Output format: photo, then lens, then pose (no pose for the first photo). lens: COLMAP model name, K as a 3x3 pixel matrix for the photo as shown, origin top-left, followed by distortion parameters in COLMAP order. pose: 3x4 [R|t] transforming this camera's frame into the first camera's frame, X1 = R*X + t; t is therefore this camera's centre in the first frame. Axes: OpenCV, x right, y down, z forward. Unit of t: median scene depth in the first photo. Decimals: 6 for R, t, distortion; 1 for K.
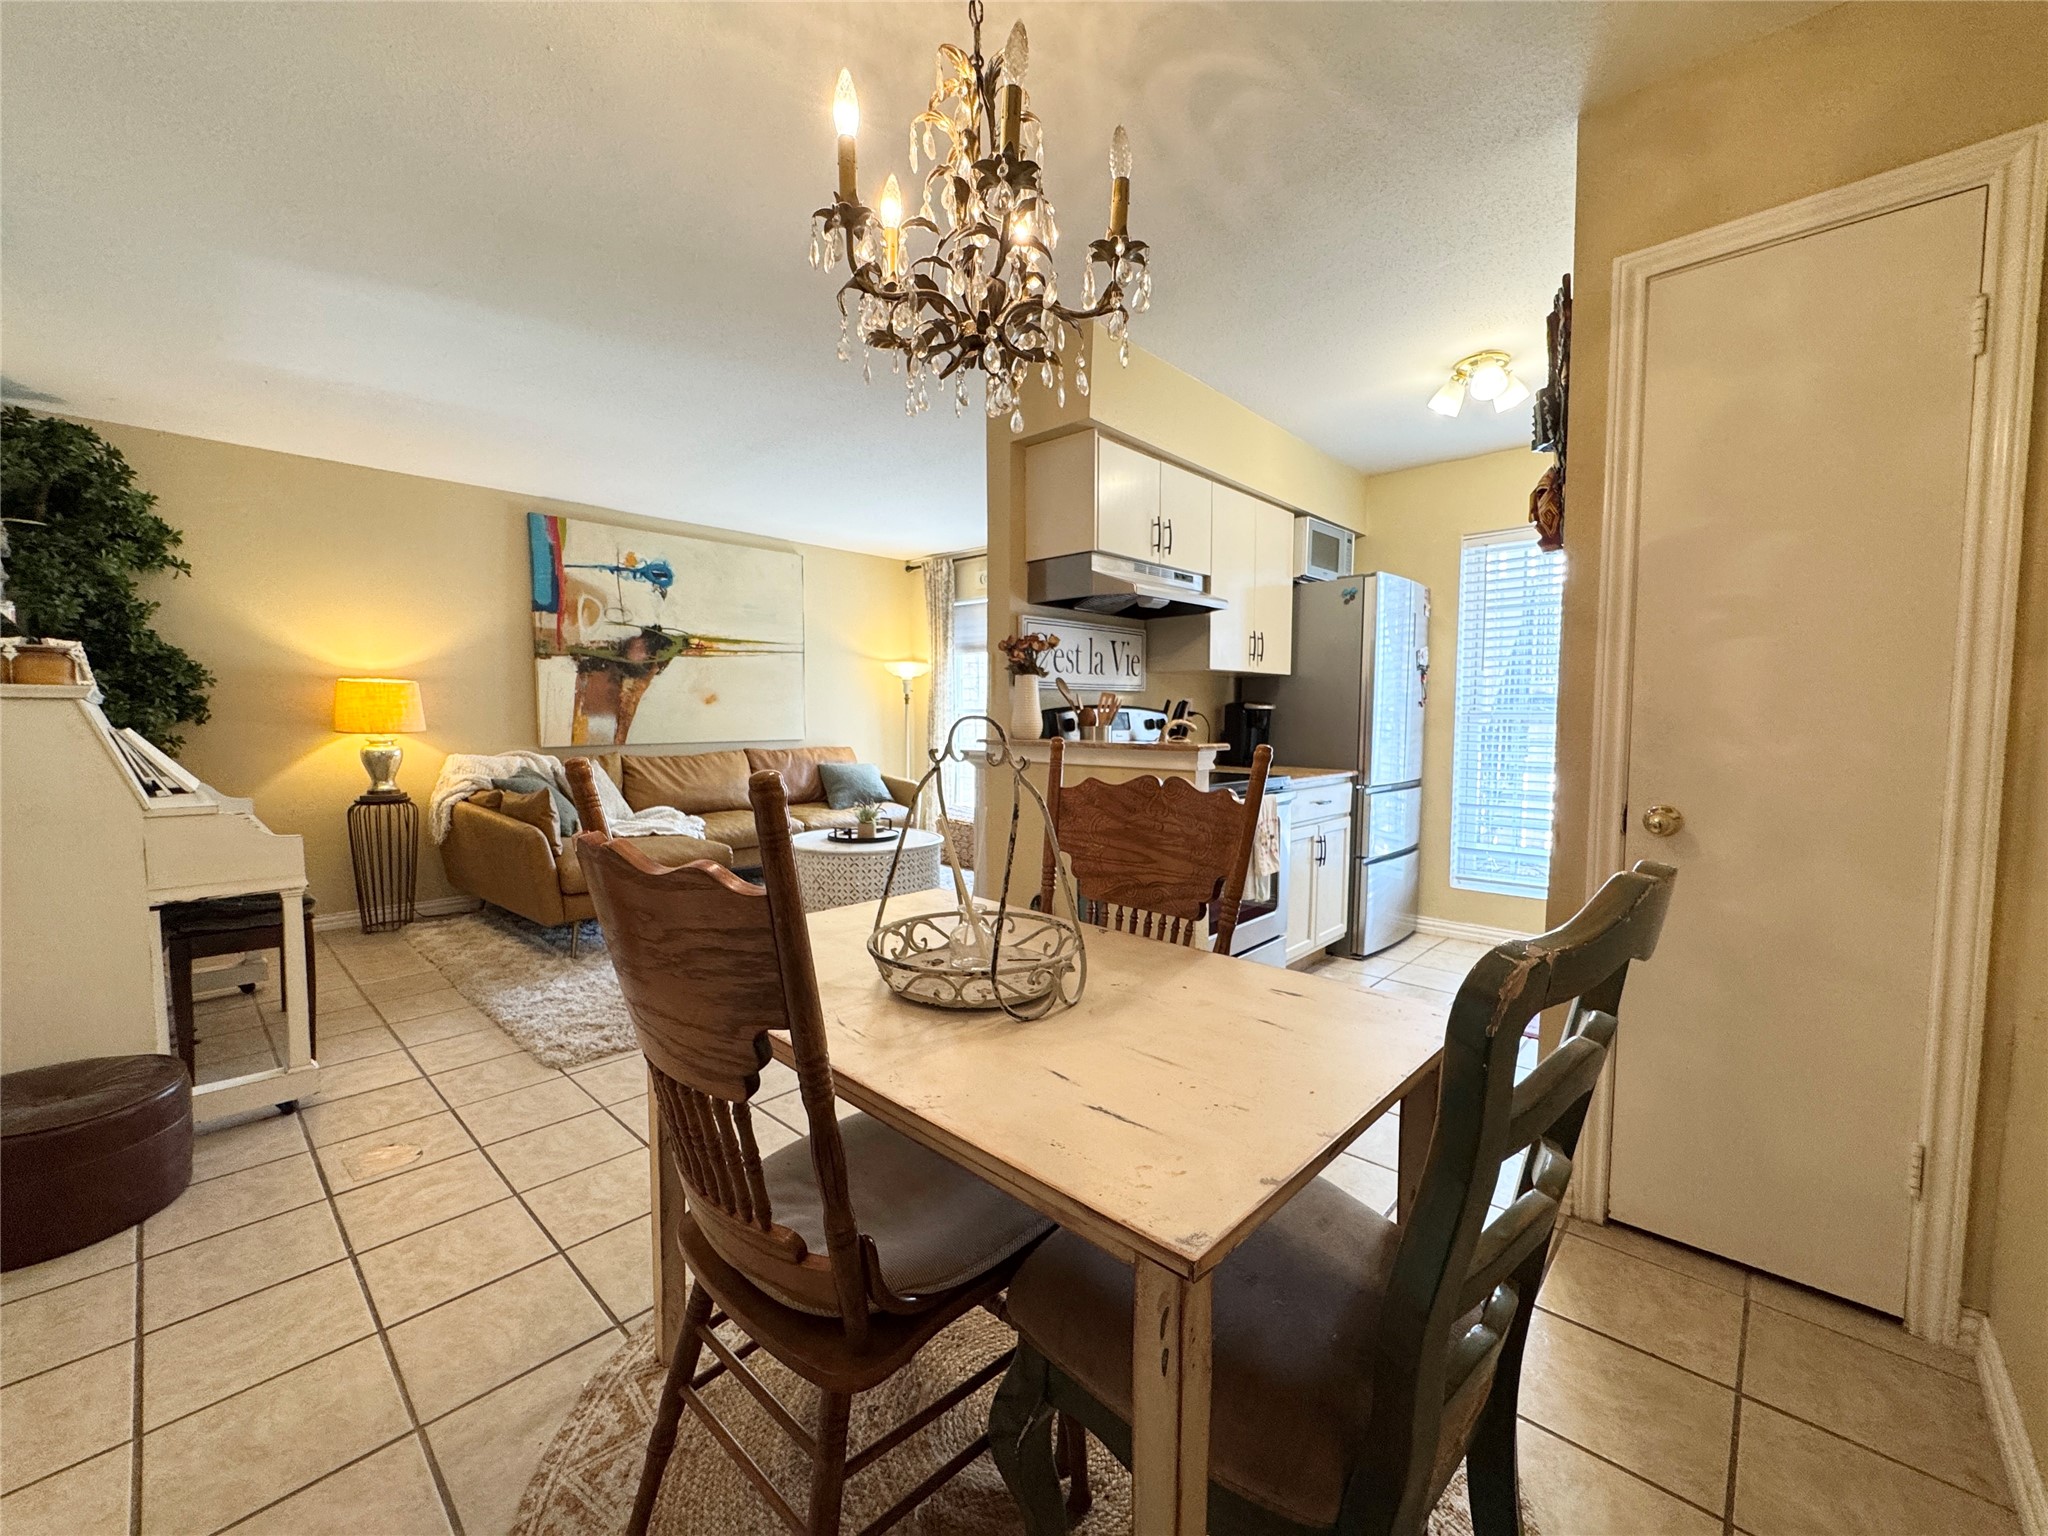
lens RADIAL K [[821.3, 0, 1019.6], [0, 821.3, 769.5], [0, 0, 1]] dist [-0.004211, 0.000700]
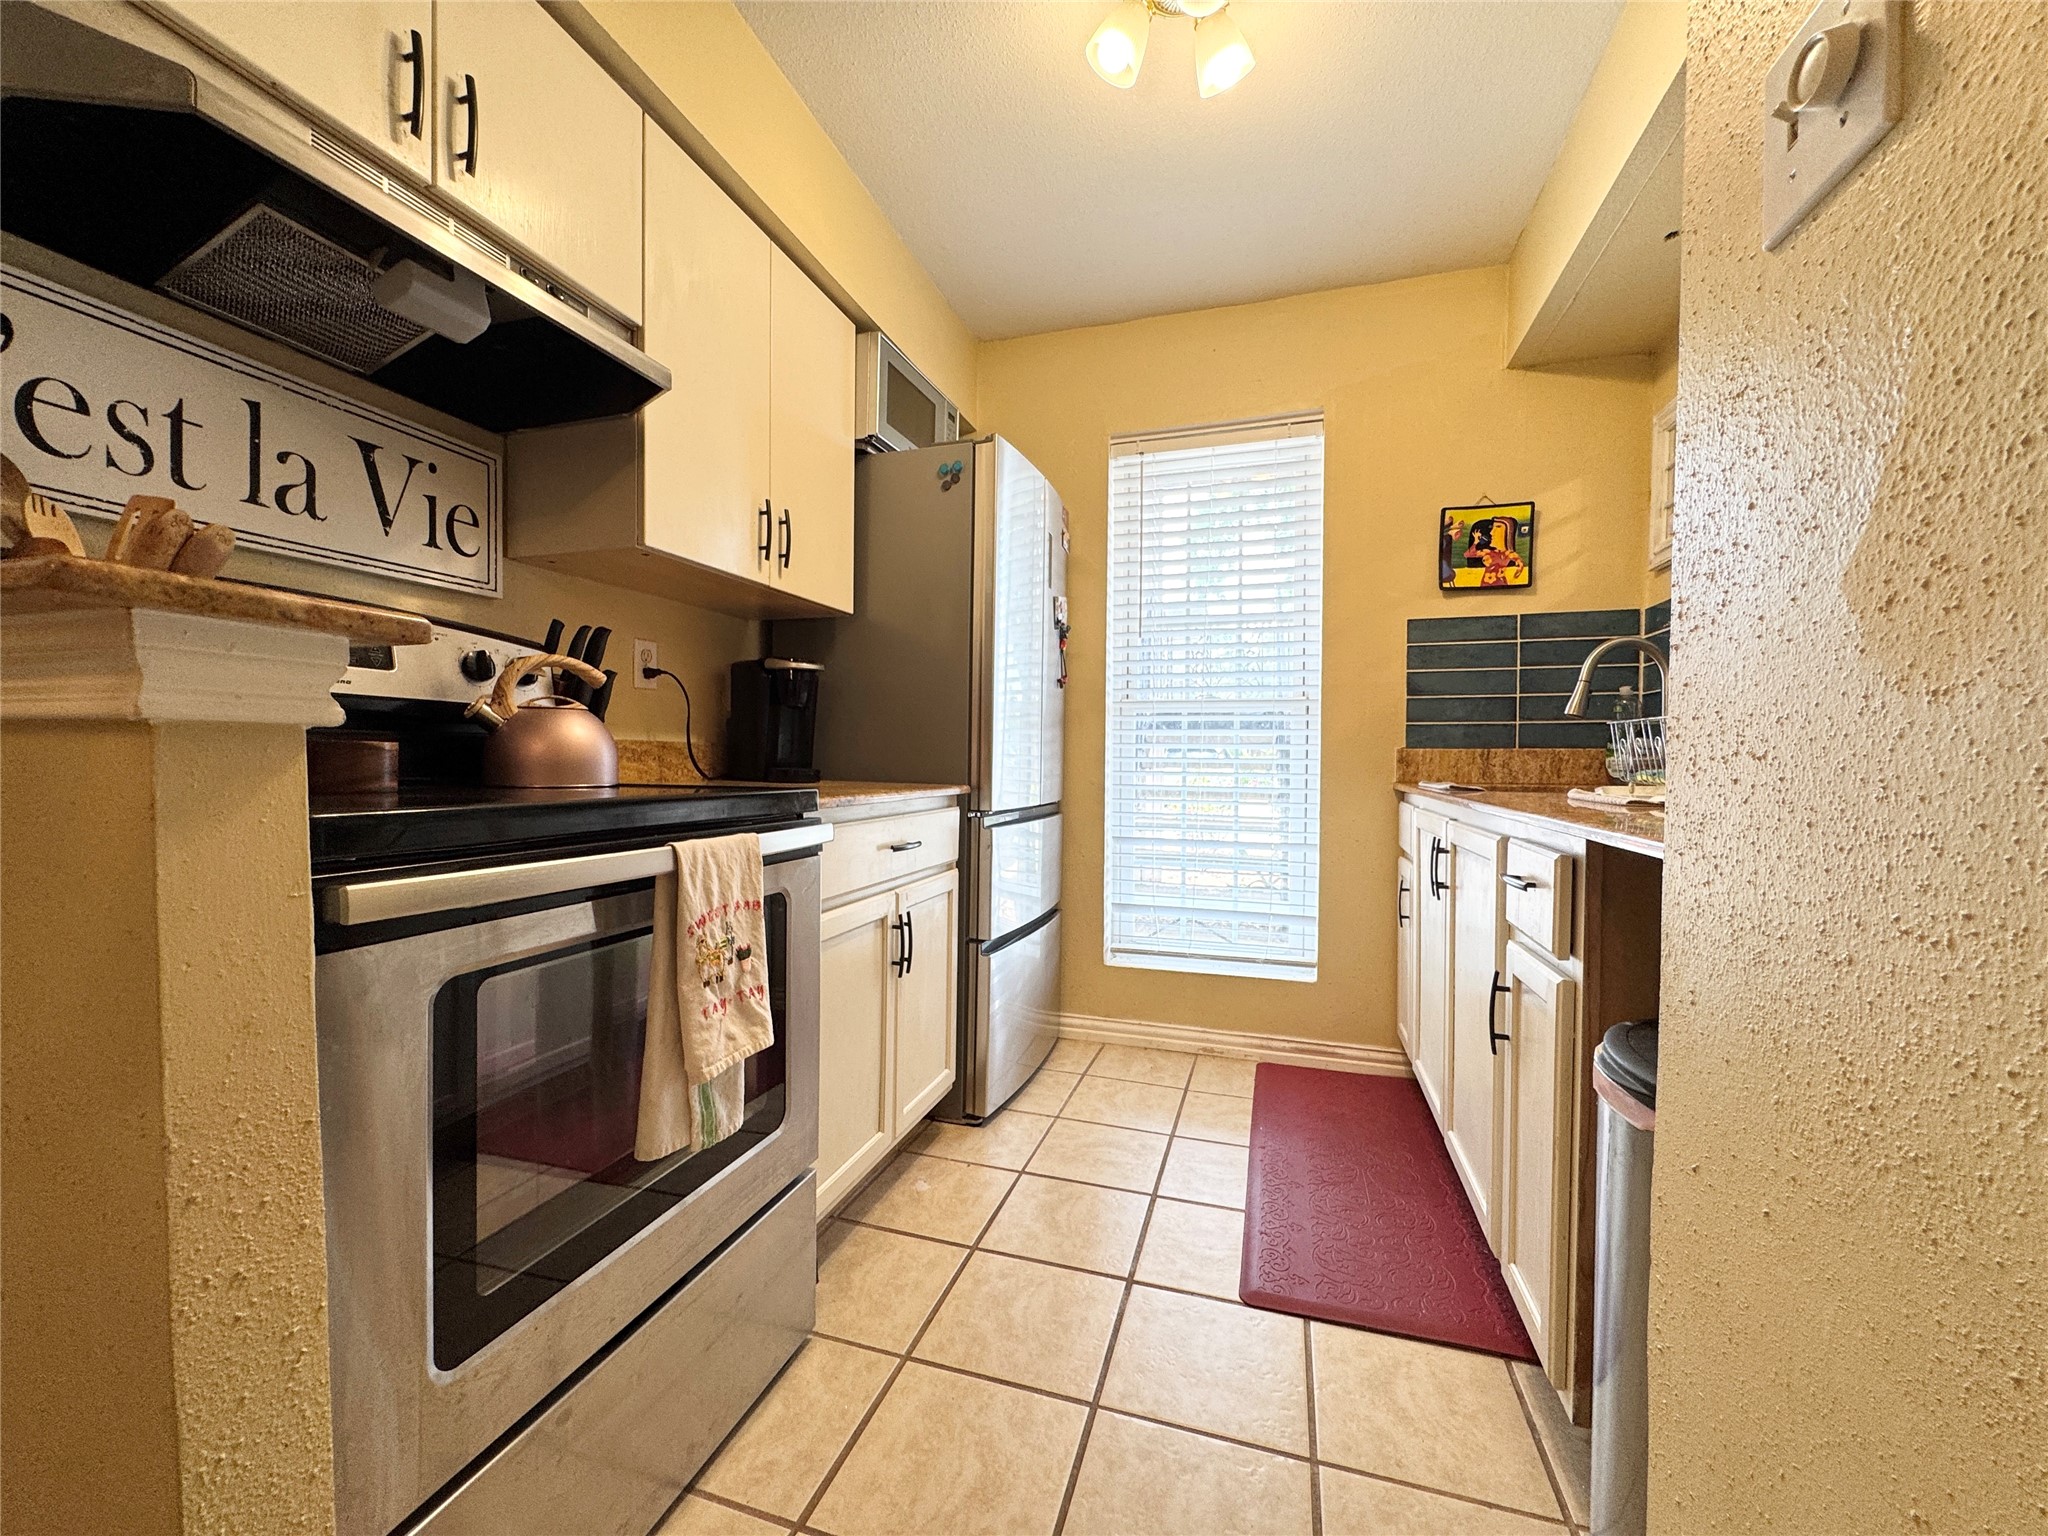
lens RADIAL K [[821.3, 0, 1015.7], [0, 821.3, 769.5], [0, 0, 1]] dist [-0.004211, 0.000700]
pose [[0.904345, 0.000547, 0.426803, 0.420160], [0.020416, 0.998799, -0.044540, 0.034008], [-0.426315, 0.048994, 0.903247, 0.999913]]
